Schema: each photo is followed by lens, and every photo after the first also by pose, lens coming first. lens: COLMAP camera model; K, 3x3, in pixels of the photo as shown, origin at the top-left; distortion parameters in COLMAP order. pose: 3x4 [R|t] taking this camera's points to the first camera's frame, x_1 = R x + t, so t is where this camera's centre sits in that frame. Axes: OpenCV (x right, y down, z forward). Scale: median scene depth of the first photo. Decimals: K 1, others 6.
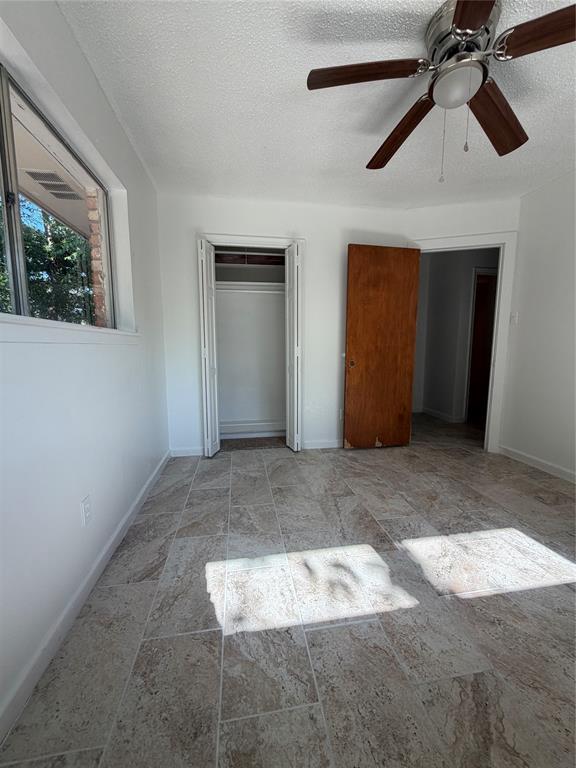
lens RADIAL K [[307.8, 0, 287.7], [0, 307.8, 380.4], [0, 0, 1]] dist [0.001899, 0.000338]
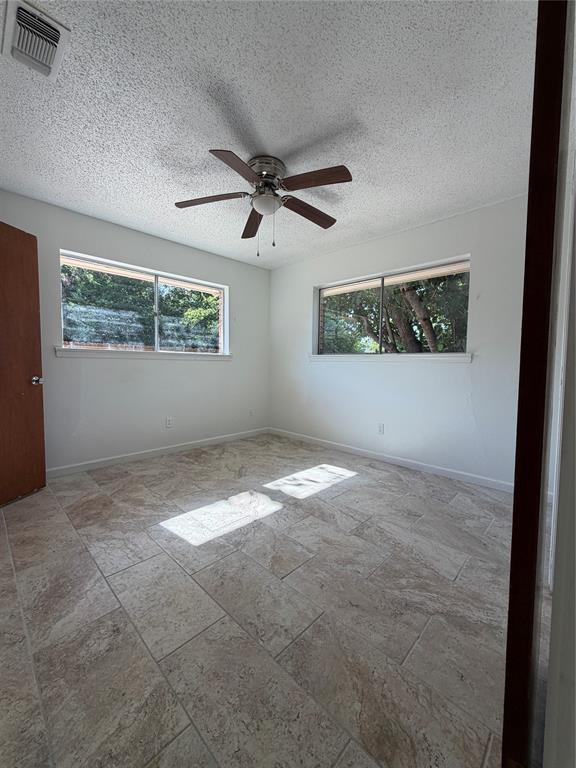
lens RADIAL K [[307.8, 0, 288.0], [0, 307.8, 385.2], [0, 0, 1]] dist [0.001899, 0.000338]
pose [[-0.804507, 0.033517, -0.592996, 0.999630], [-0.076757, 0.984167, 0.159761, -0.187728], [0.588962, 0.174045, -0.789197, 1.746067]]
